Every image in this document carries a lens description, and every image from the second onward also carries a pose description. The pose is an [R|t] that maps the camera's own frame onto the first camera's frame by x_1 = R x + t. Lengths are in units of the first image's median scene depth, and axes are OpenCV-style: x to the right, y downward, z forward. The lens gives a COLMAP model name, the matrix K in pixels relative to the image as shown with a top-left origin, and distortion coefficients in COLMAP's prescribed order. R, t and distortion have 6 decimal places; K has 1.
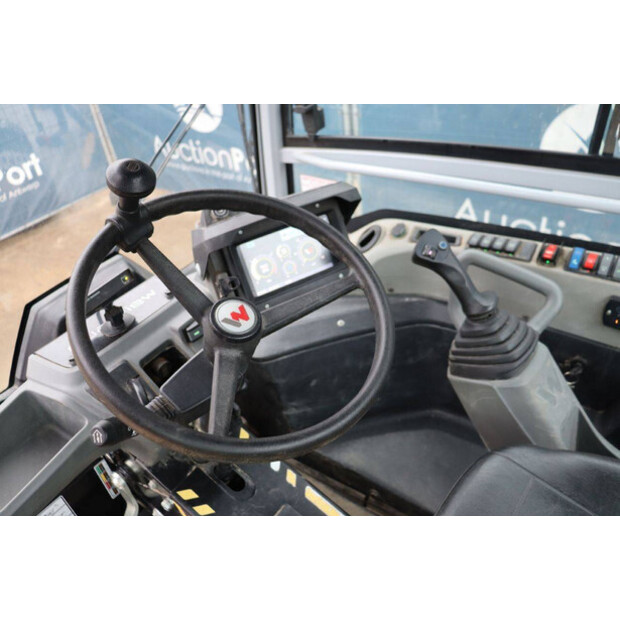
lens RADIAL K [[521.8, 0, 310.0], [0, 521.8, 310.0], [0, 0, 1]] dist [-0.061204, -0.000512]
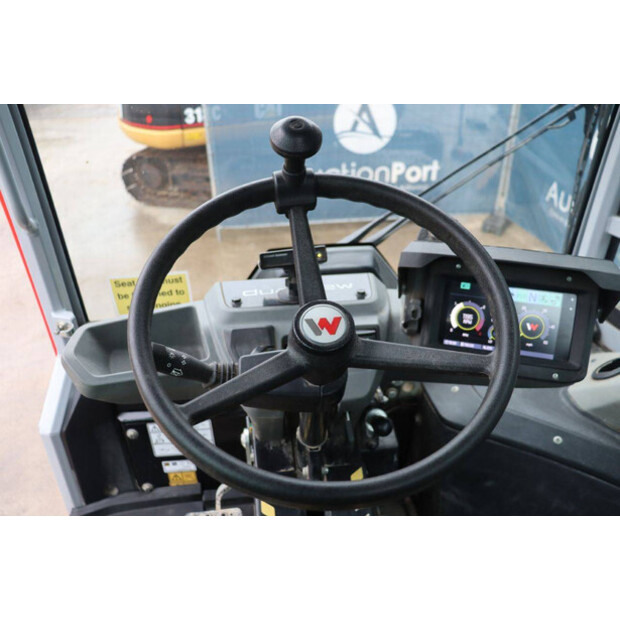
lens RADIAL K [[521.8, 0, 310.0], [0, 521.8, 310.0], [0, 0, 1]] dist [-0.061204, -0.000512]
pose [[0.682959, 0.440923, -0.582370, 0.181939], [-0.479838, 0.871930, 0.097437, -0.044235], [0.550747, 0.212898, 0.807064, 0.164868]]
